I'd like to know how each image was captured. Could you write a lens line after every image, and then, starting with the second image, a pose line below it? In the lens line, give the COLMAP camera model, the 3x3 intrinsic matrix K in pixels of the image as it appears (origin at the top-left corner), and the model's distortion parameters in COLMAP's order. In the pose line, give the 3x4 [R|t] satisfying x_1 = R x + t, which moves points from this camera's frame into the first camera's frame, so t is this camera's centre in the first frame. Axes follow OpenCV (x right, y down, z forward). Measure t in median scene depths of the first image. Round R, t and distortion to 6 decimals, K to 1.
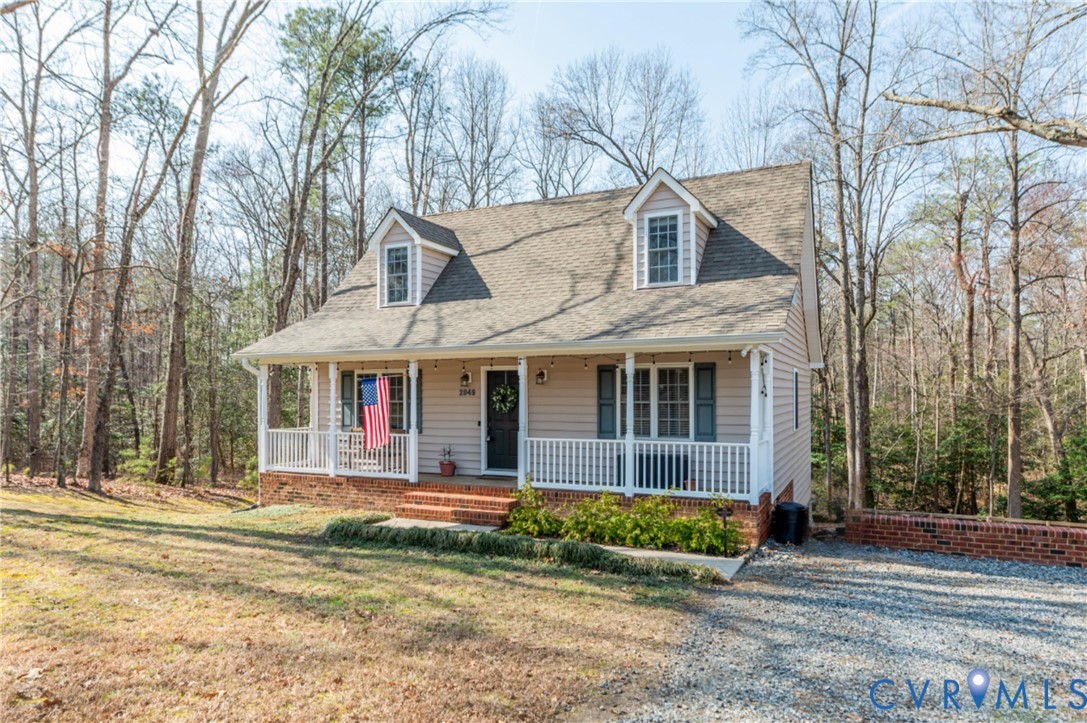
lens RADIAL K [[549.0, 0, 540.6], [0, 549.0, 356.0], [0, 0, 1]] dist [0.000391, -0.001011]
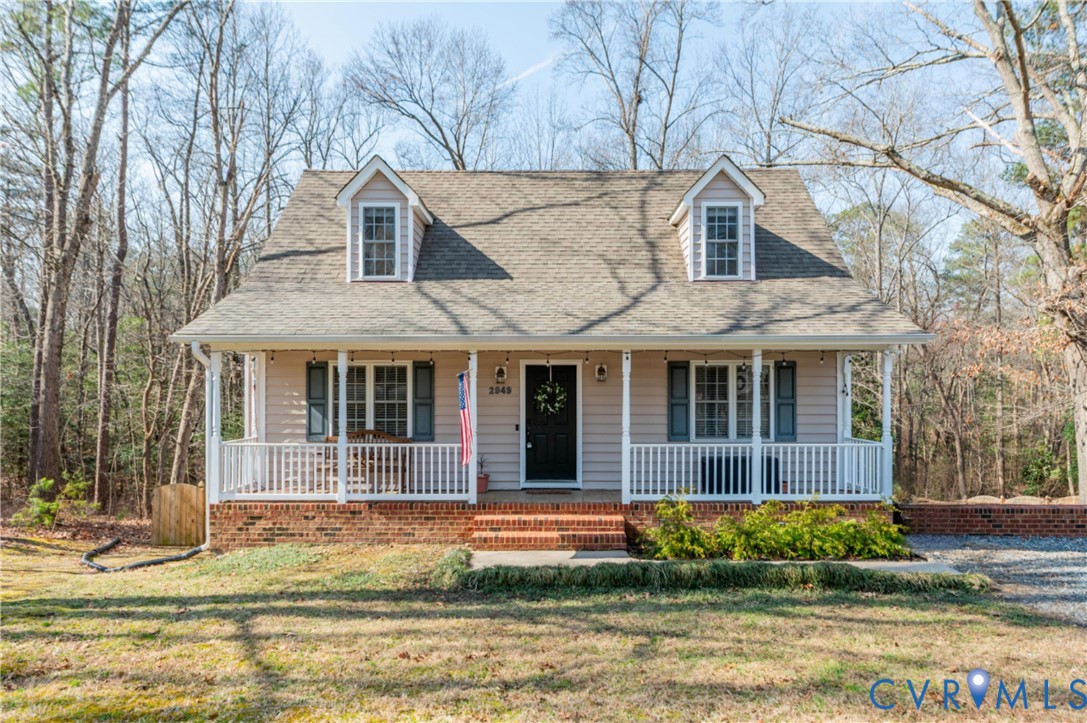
lens RADIAL K [[575.6, 0, 543.5], [0, 575.6, 350.4], [0, 0, 1]] dist [0.001775, -0.000281]
pose [[0.933356, 0.024836, 0.358091, -0.416526], [-0.026320, 0.999653, -0.000729, 0.004644], [-0.357985, -0.008745, 0.933686, 0.173012]]
